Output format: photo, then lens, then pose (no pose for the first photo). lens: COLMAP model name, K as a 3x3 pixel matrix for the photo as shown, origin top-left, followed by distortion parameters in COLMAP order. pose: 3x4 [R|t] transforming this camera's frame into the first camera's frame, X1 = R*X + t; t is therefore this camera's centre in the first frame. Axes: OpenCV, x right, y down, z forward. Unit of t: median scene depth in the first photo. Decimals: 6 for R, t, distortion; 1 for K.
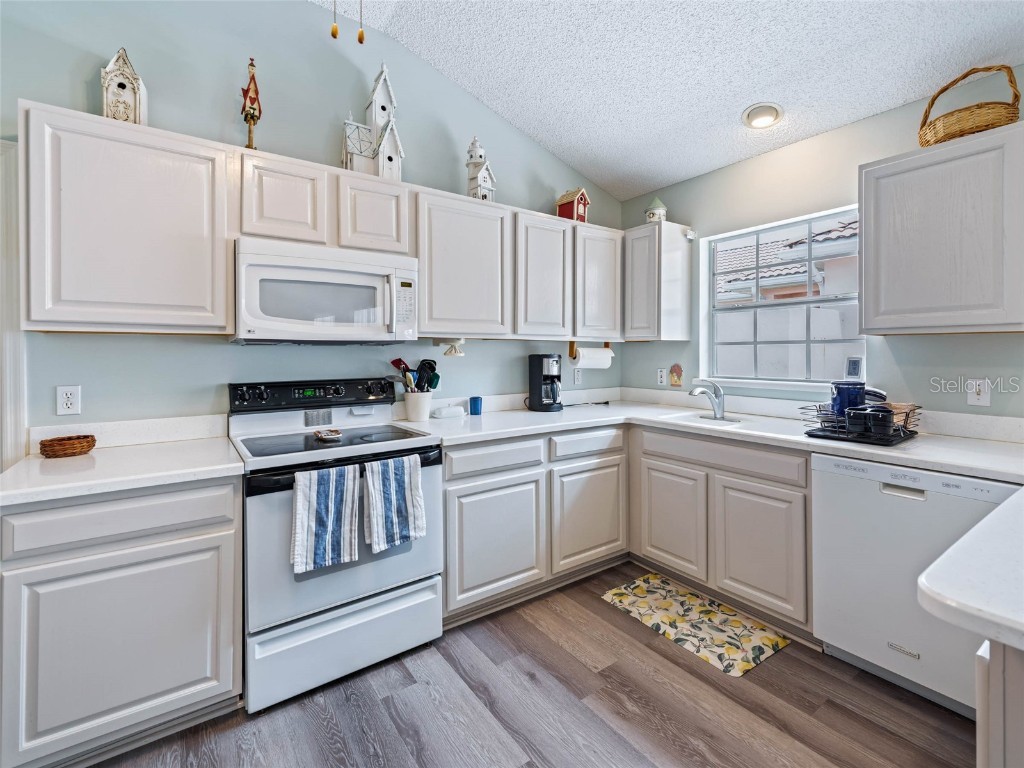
lens RADIAL K [[474.1, 0, 512.3], [0, 474.1, 352.3], [0, 0, 1]] dist [0.009145, -0.000053]
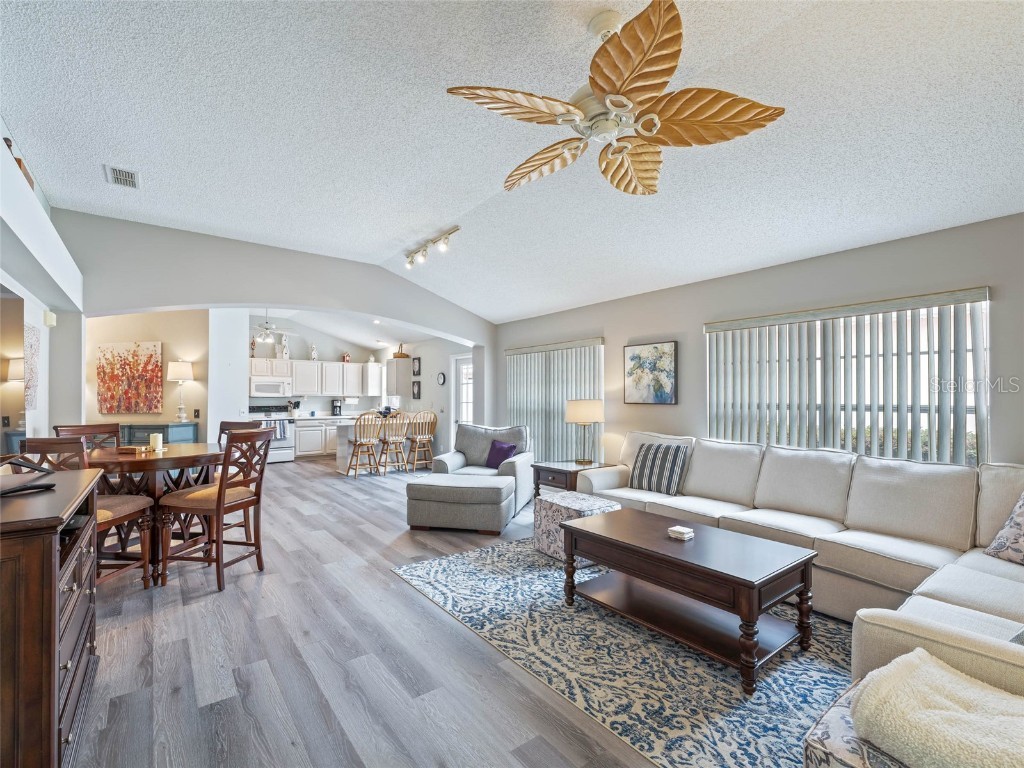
lens RADIAL K [[470.7, 0, 512.9], [0, 470.7, 391.1], [0, 0, 1]] dist [-0.000631, -0.000695]
pose [[0.999062, 0.005142, 0.042994, 1.805377], [-0.004542, 0.999891, -0.014041, -0.026794], [-0.043061, 0.013833, 0.998977, -3.731994]]
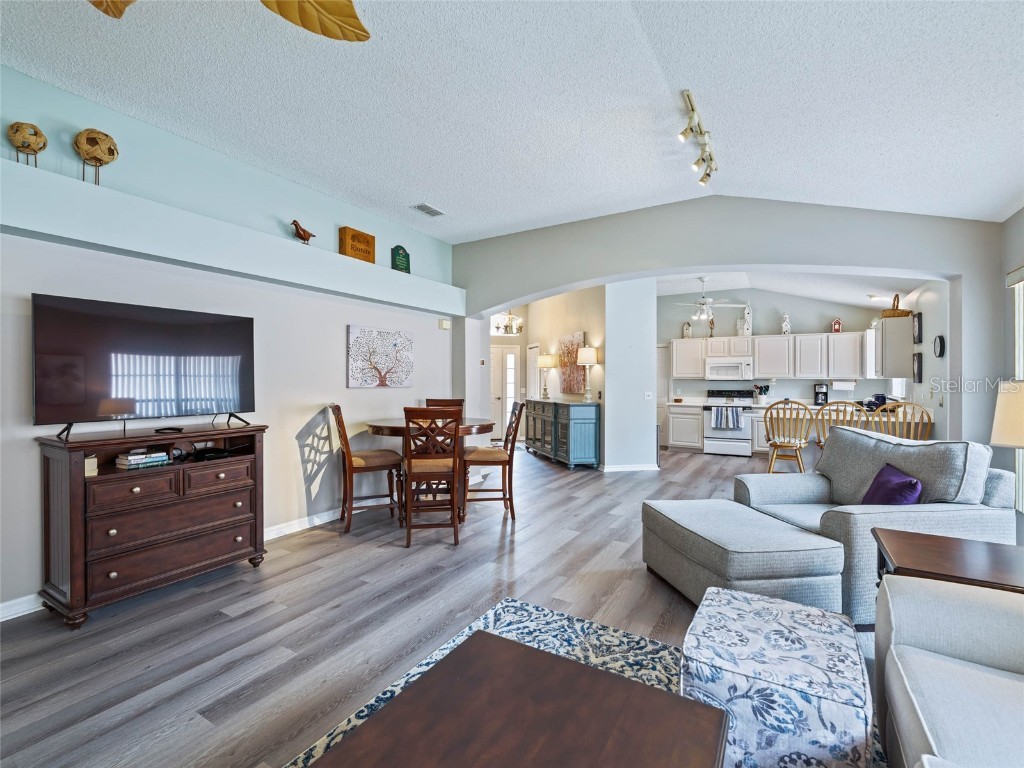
lens RADIAL K [[478.0, 0, 480.4], [0, 478.0, 380.2], [0, 0, 1]] dist [-0.000474, -0.000347]
pose [[0.368833, 0.001399, -0.929495, 2.692431], [-0.003719, 0.999993, 0.000029, -0.014561], [0.929488, 0.003446, 0.368836, -2.528268]]
